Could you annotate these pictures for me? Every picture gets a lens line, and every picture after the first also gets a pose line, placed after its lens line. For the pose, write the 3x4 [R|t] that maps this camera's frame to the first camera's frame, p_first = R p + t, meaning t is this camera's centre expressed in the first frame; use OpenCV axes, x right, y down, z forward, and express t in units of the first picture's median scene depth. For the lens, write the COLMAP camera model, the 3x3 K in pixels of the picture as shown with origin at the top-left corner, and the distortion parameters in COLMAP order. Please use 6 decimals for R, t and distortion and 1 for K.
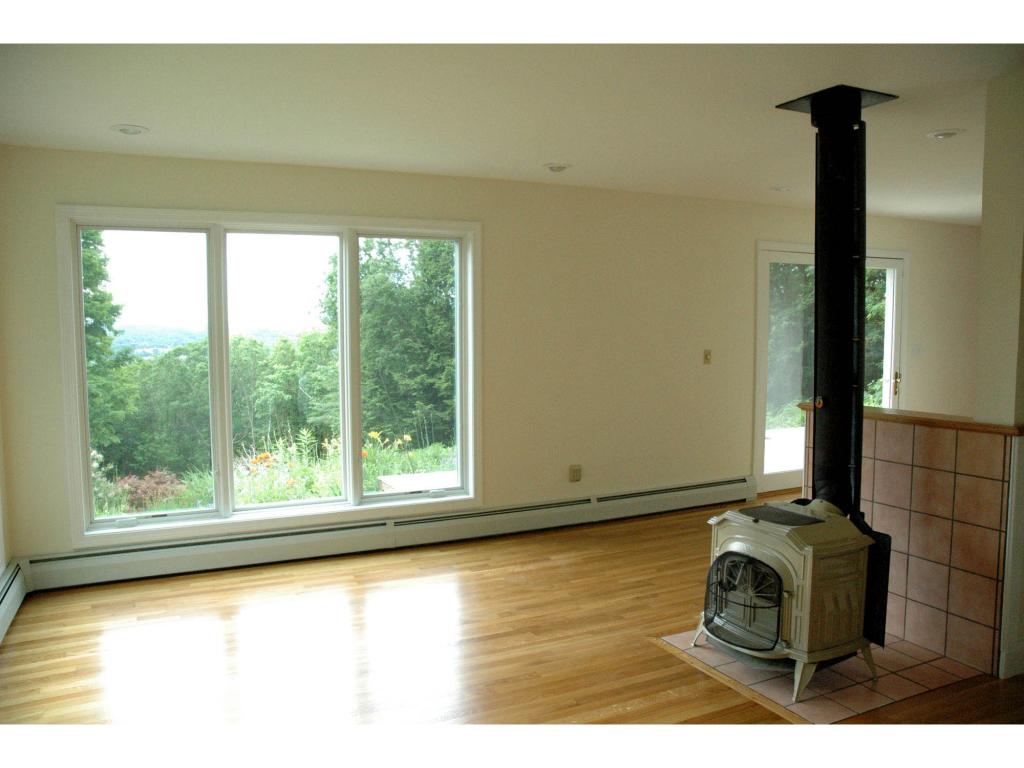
lens RADIAL K [[789.2, 0, 512.0], [0, 789.2, 384.0], [0, 0, 1]] dist [-0.082443, 0.002778]
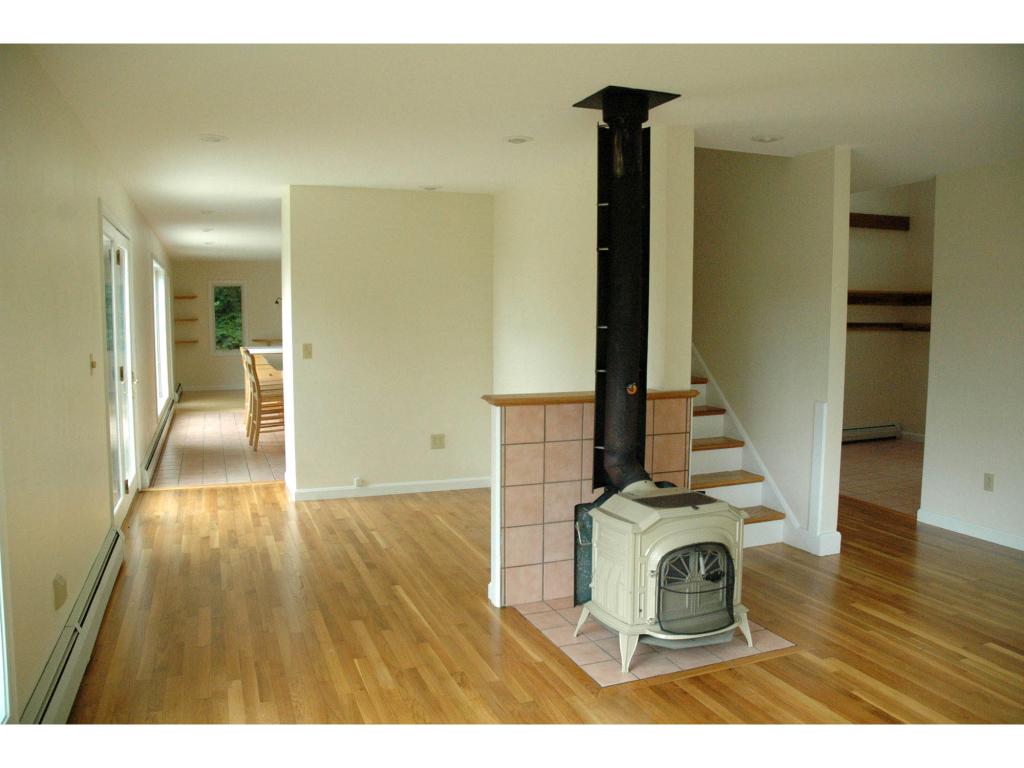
lens RADIAL K [[789.2, 0, 512.0], [0, 789.2, 384.0], [0, 0, 1]] dist [-0.082443, 0.002778]
pose [[0.059269, -0.086116, 0.994521, -0.569406], [0.064008, 0.994550, 0.082304, -0.068923], [-0.996188, 0.058779, 0.064458, 0.935432]]
